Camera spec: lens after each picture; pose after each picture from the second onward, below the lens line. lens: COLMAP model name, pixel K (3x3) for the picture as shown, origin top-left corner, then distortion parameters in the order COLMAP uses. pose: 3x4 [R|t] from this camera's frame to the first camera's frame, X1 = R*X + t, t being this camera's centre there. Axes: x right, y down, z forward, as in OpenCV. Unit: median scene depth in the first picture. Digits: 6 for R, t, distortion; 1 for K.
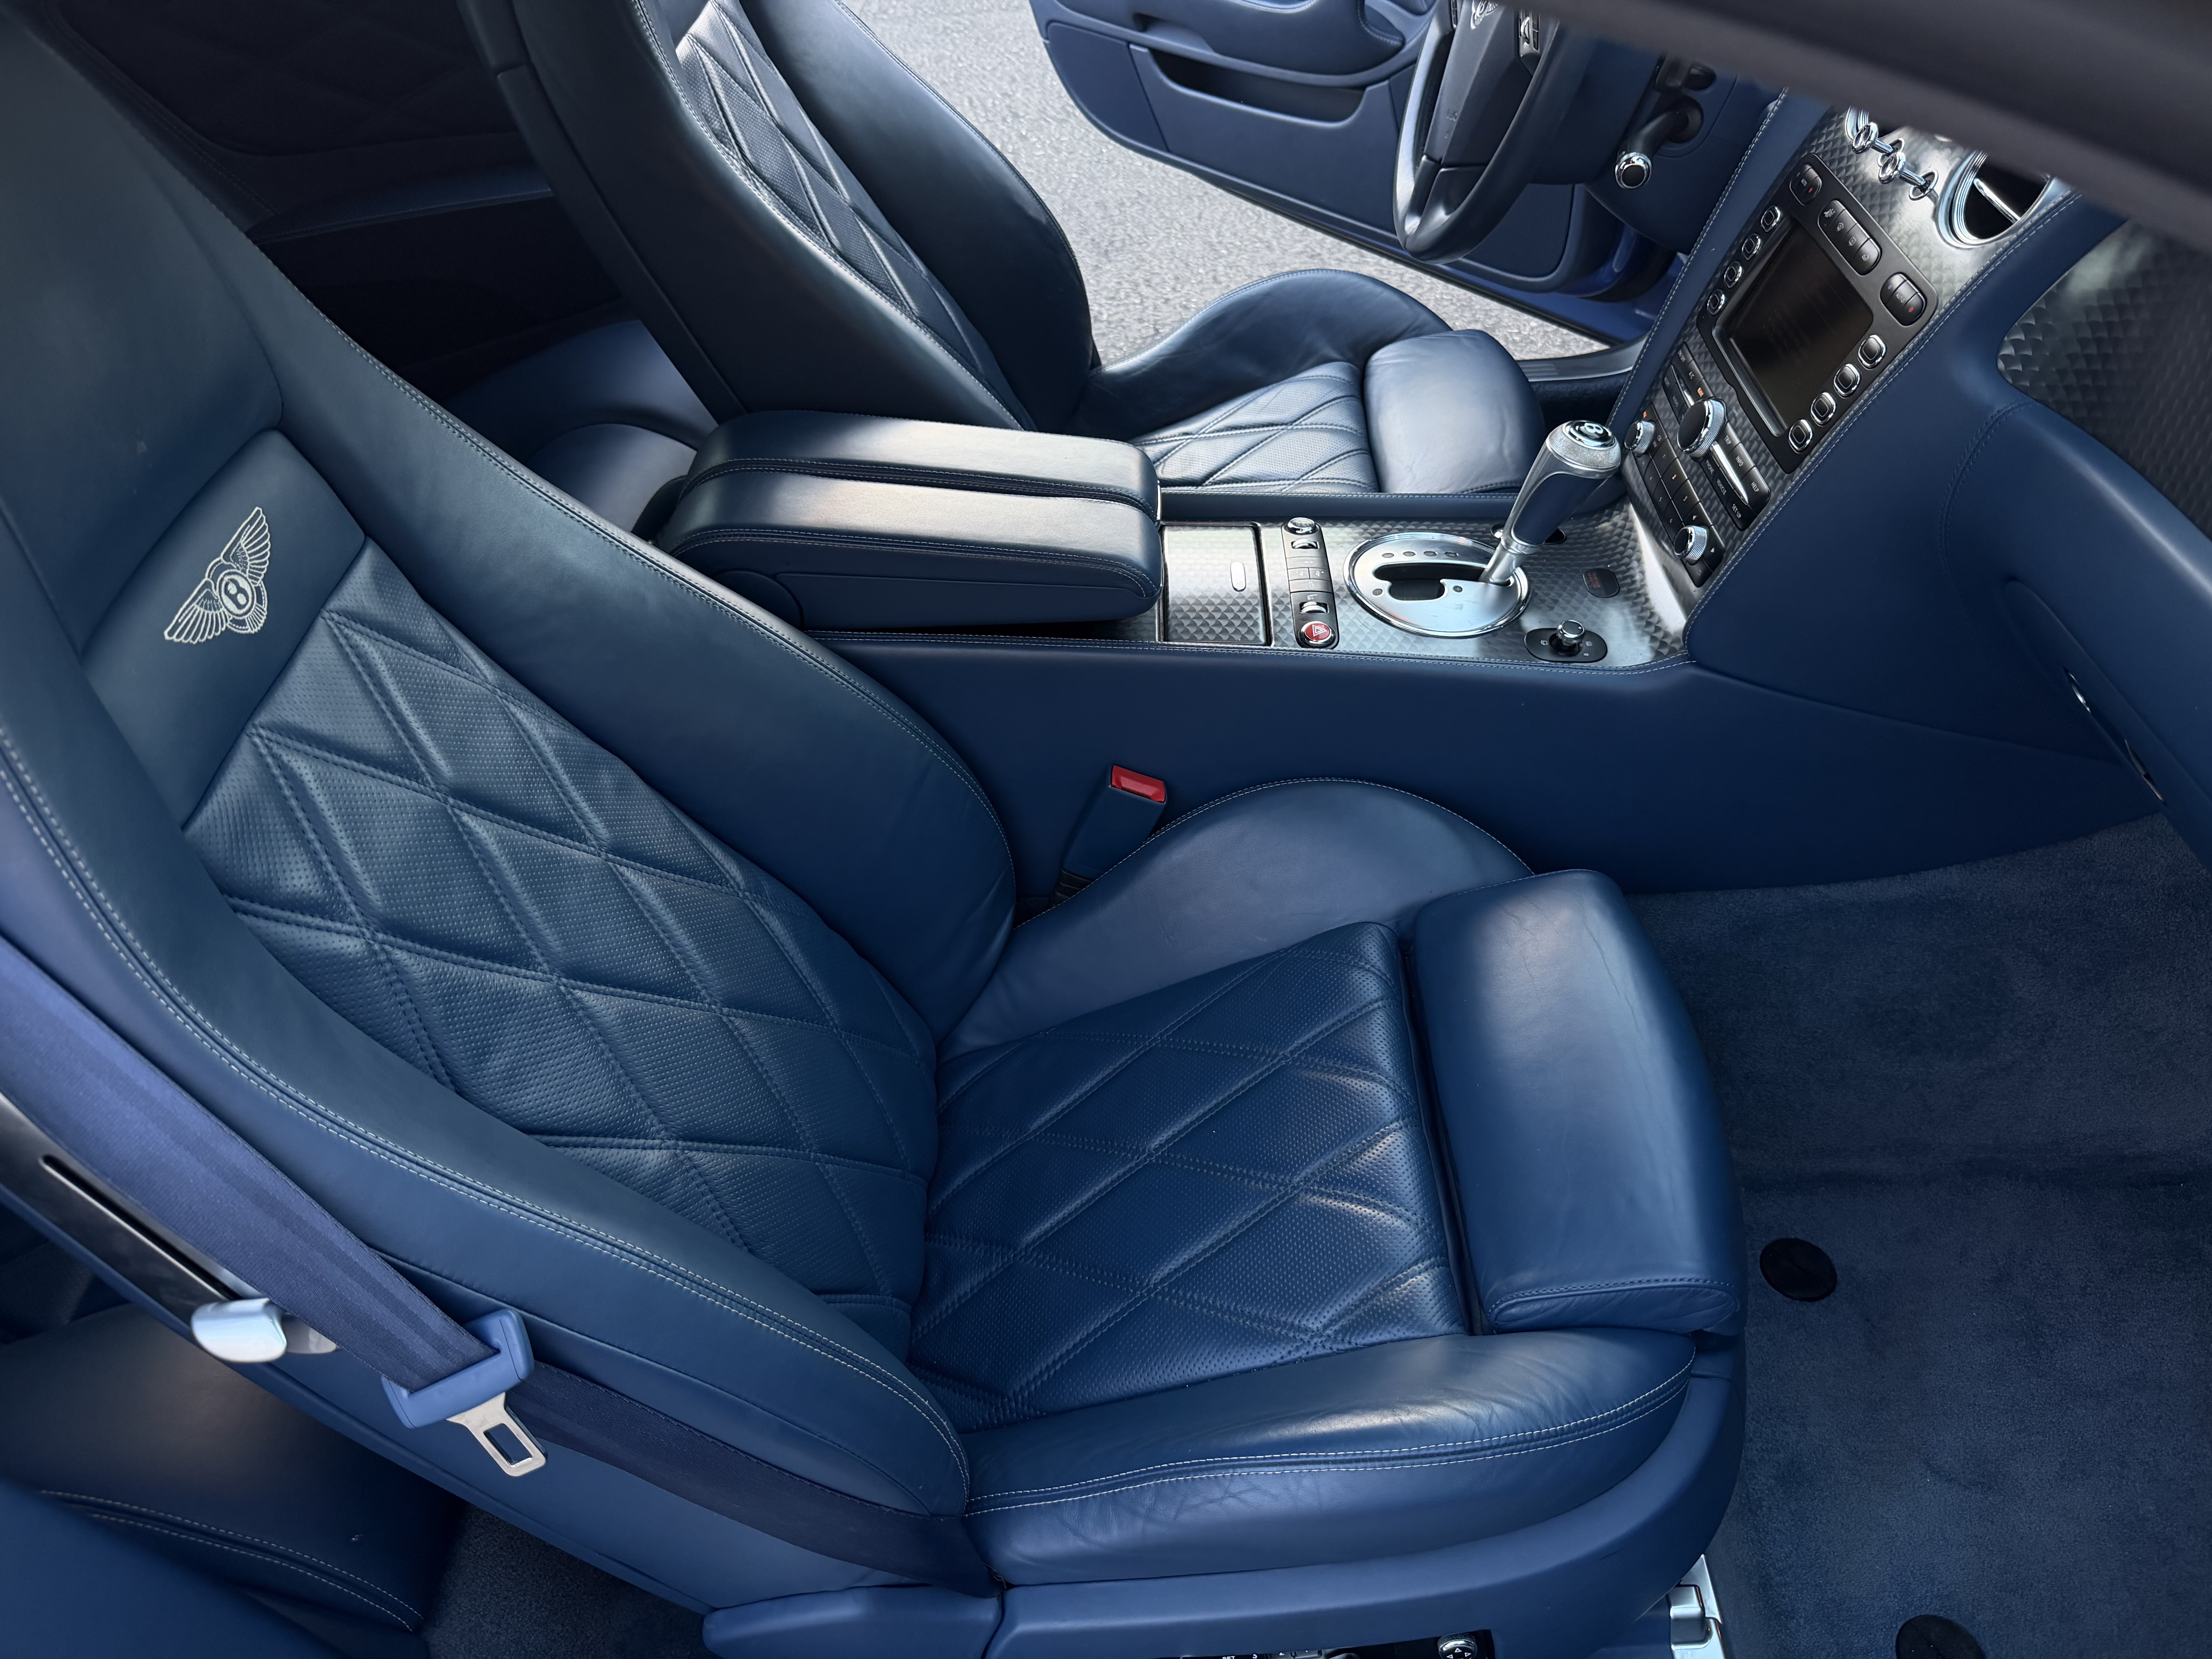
lens RADIAL K [[1578.8, 0, 1113.3], [0, 1578.8, 852.2], [0, 0, 1]] dist [0.017306, -0.032922]
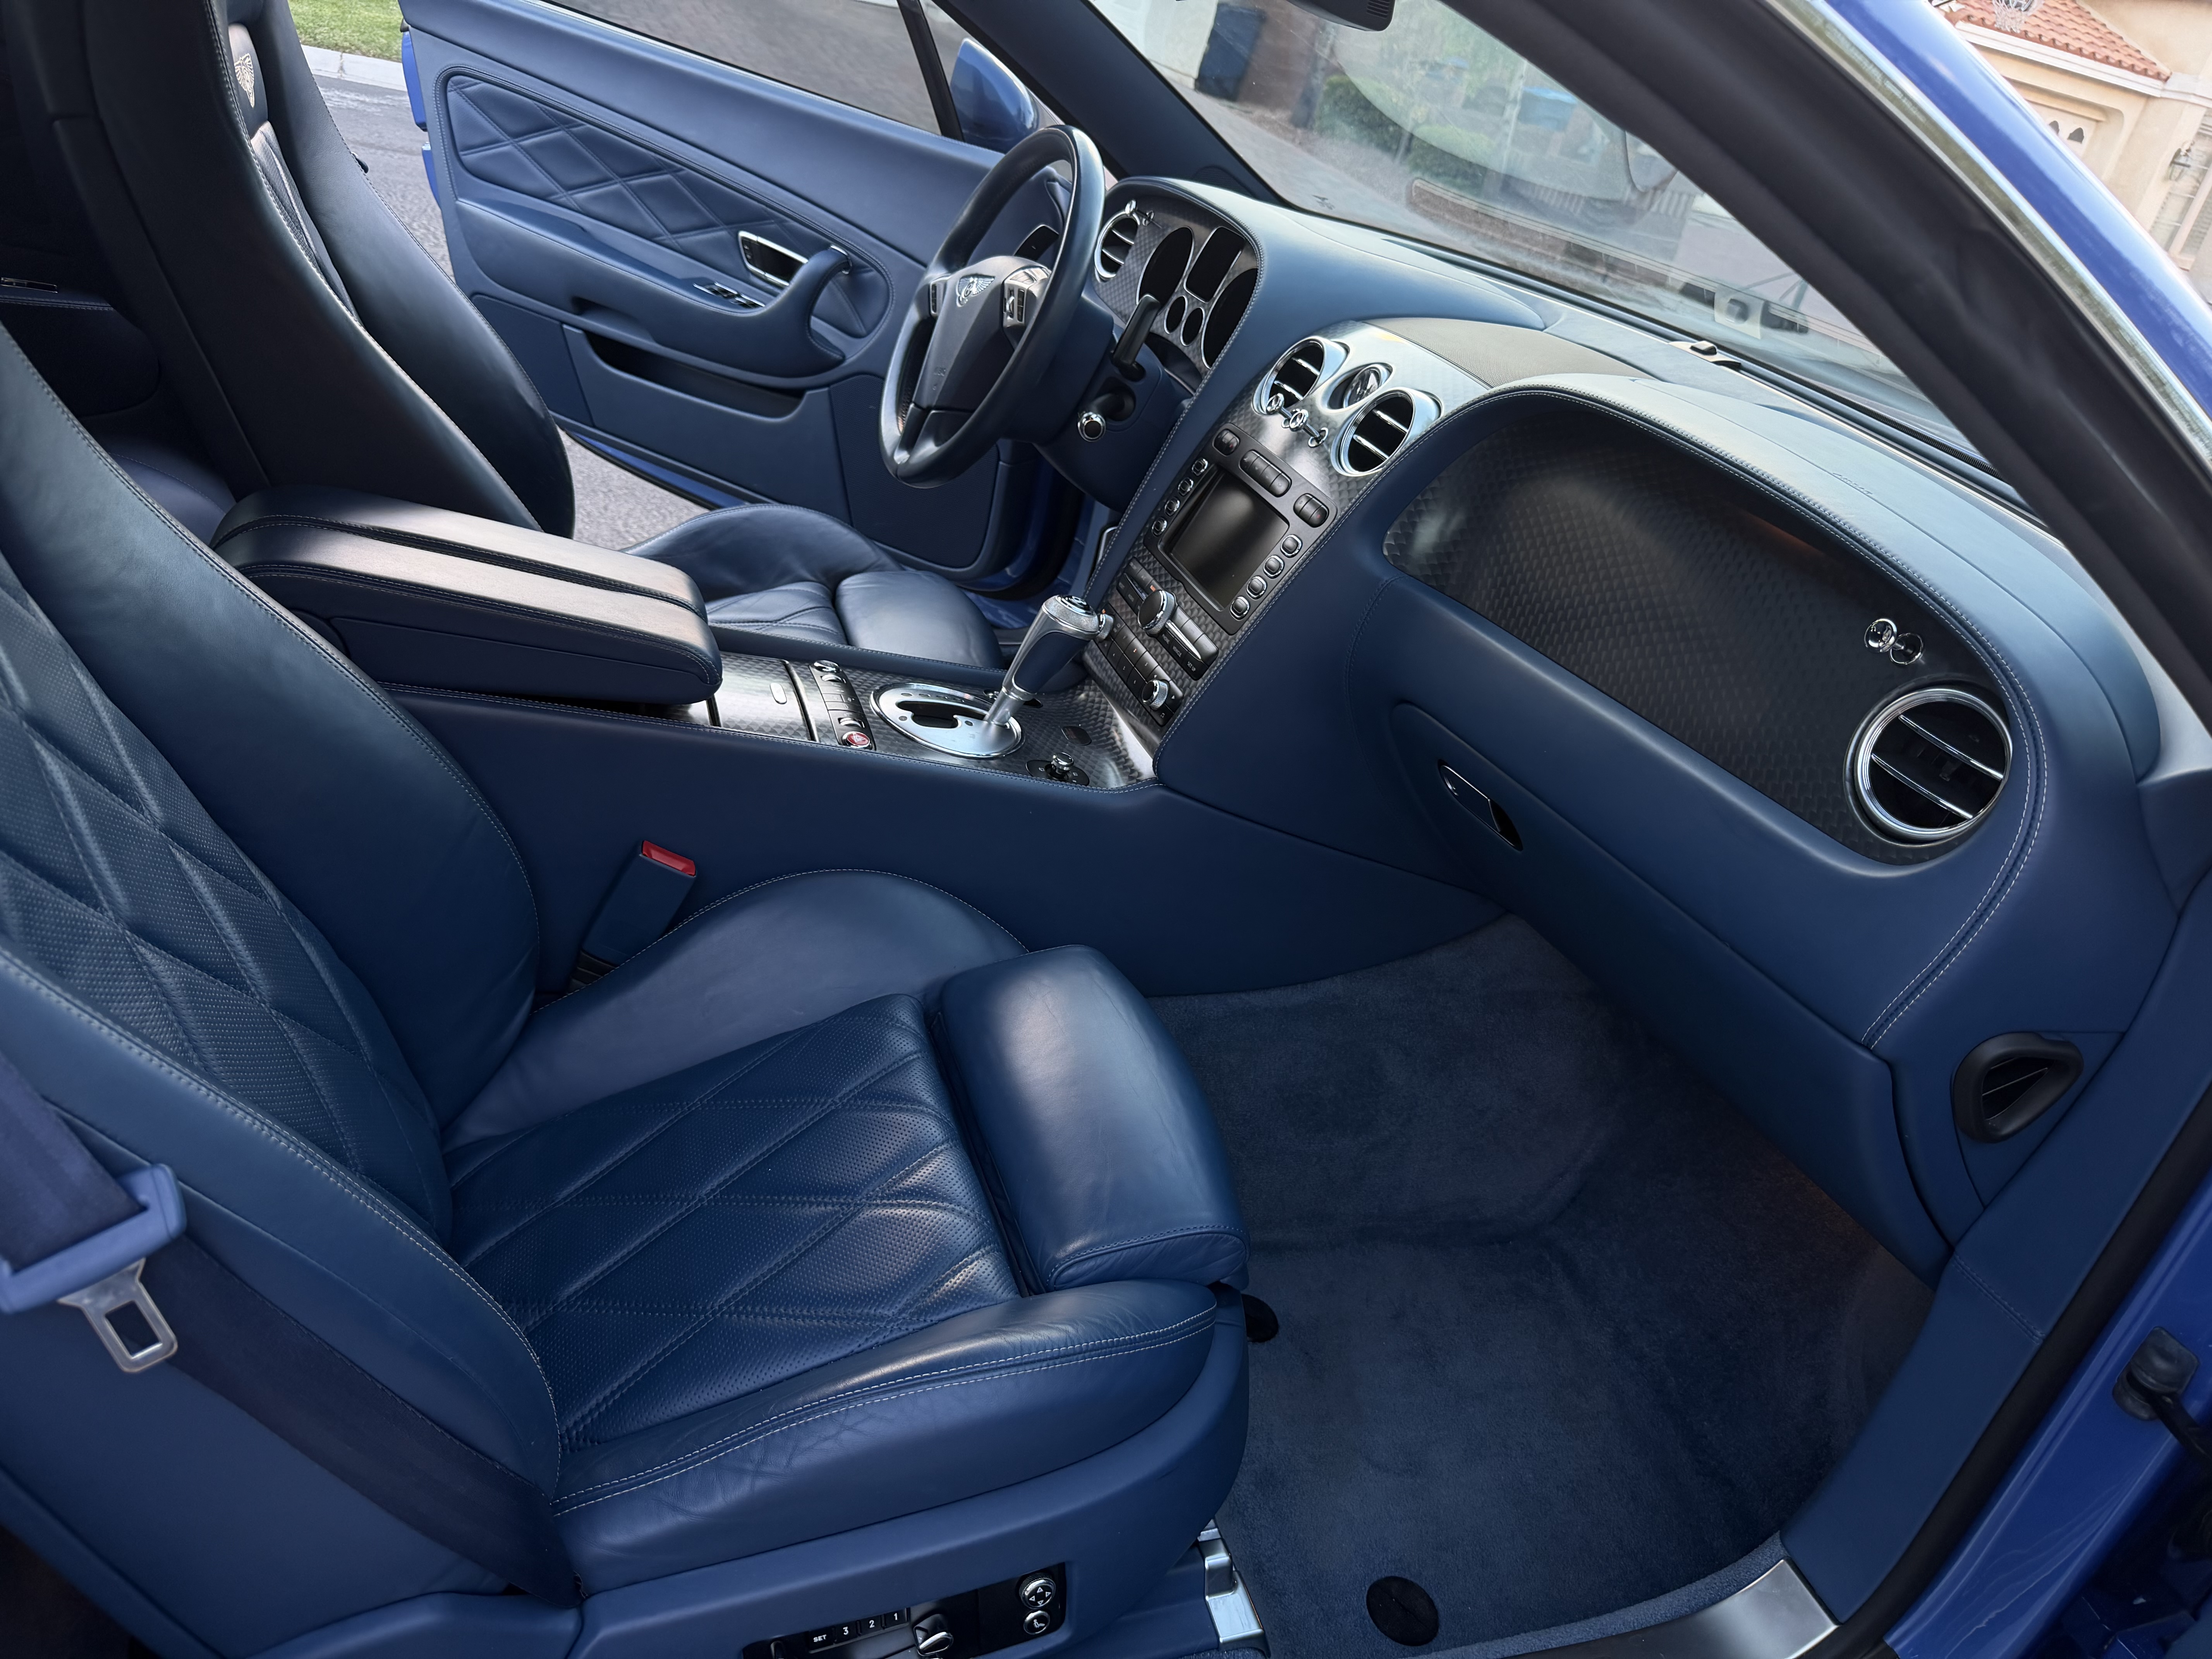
lens RADIAL K [[1578.8, 0, 1097.6], [0, 1578.8, 854.6], [0, 0, 1]] dist [0.017306, -0.032922]
pose [[0.911863, 0.073029, 0.403946, -0.164705], [0.022575, 0.973637, -0.226983, 0.205005], [-0.409874, 0.216097, 0.886175, -0.053849]]
